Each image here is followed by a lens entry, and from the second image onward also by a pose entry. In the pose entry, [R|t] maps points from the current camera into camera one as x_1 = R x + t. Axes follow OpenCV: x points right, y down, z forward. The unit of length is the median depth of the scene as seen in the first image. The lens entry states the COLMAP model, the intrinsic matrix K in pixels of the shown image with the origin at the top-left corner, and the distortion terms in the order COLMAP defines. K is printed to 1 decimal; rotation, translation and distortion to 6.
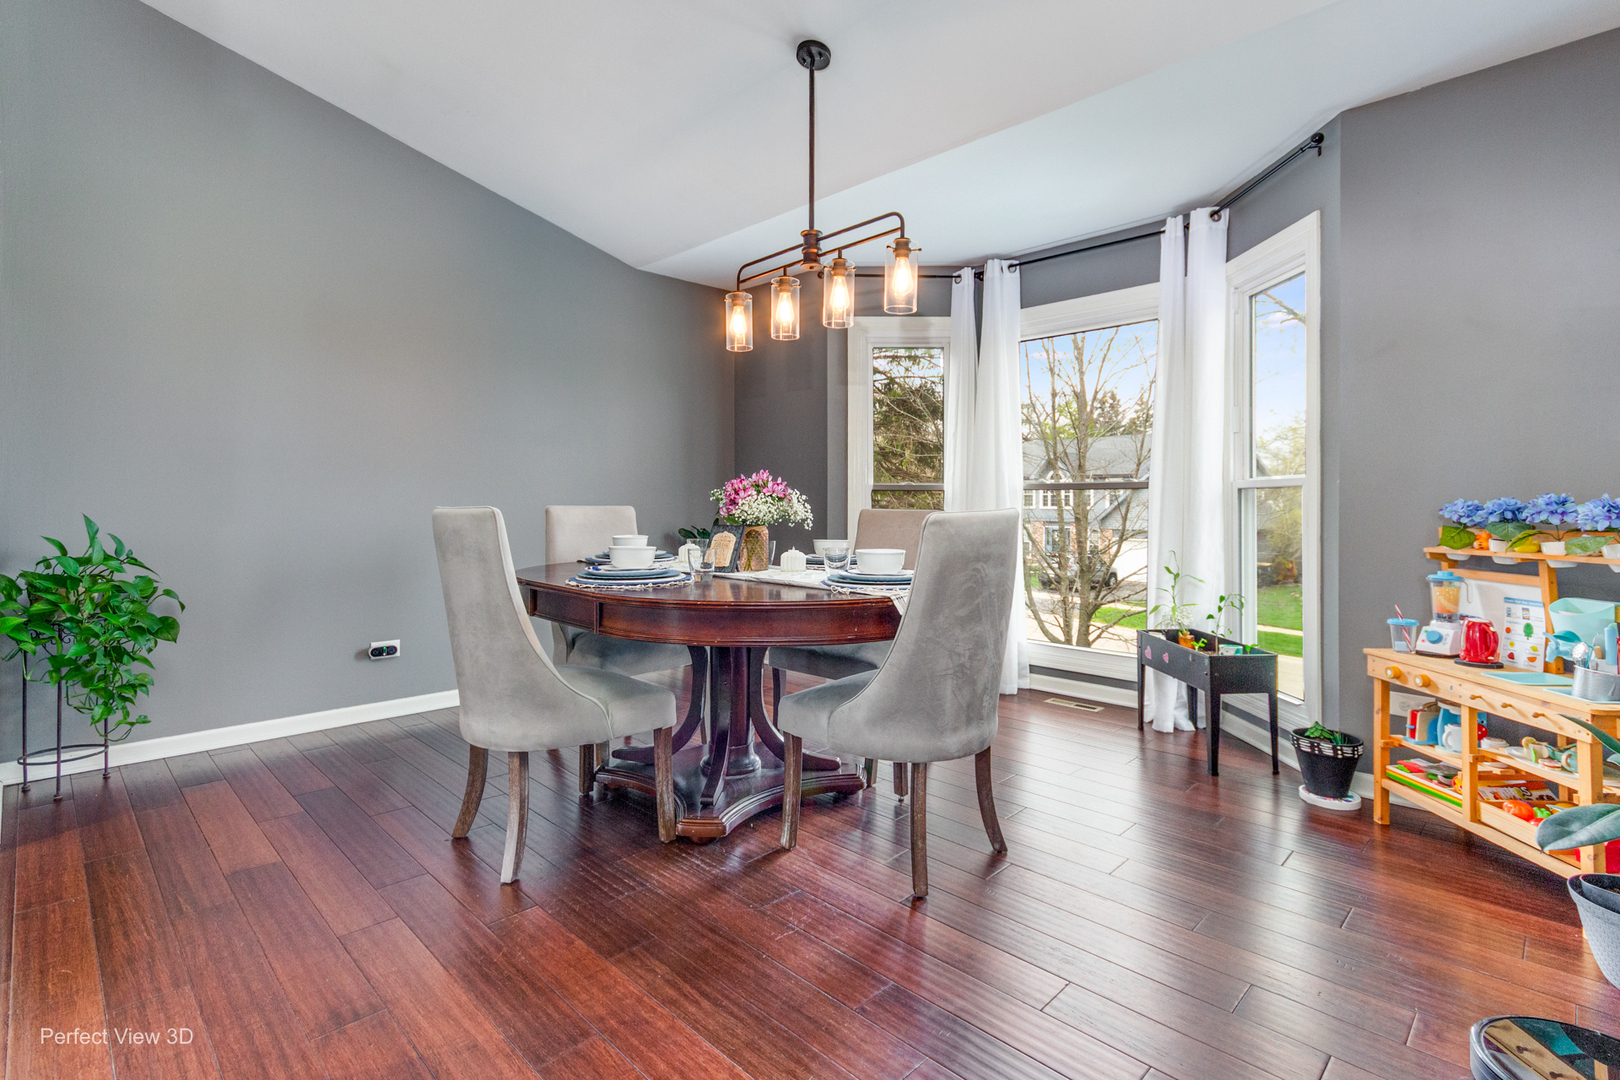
lens RADIAL K [[754.7, 0, 809.2], [0, 754.7, 507.0], [0, 0, 1]] dist [0.001149, 0.000052]
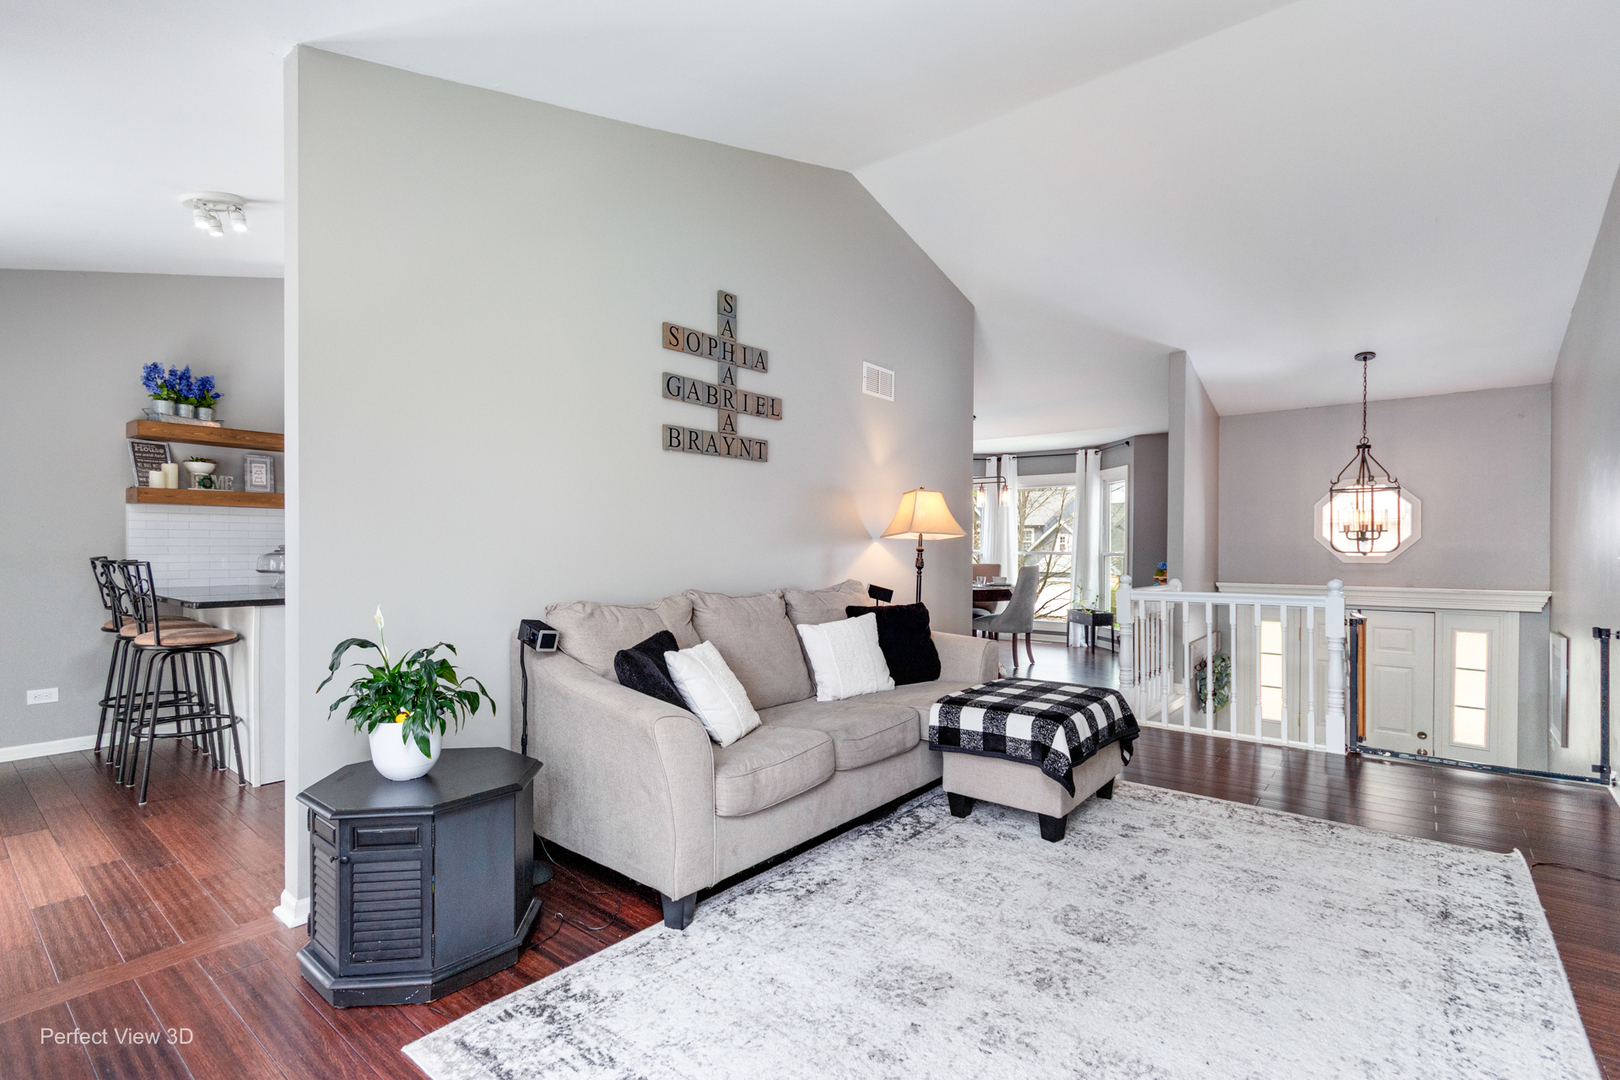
lens RADIAL K [[754.9, 0, 802.0], [0, 754.9, 550.0], [0, 0, 1]] dist [0.002100, 0.000151]
pose [[0.995744, 0.004436, 0.092058, -0.664497], [-0.004790, 0.999982, 0.003622, -0.047472], [-0.092041, -0.004048, 0.995747, -1.400749]]
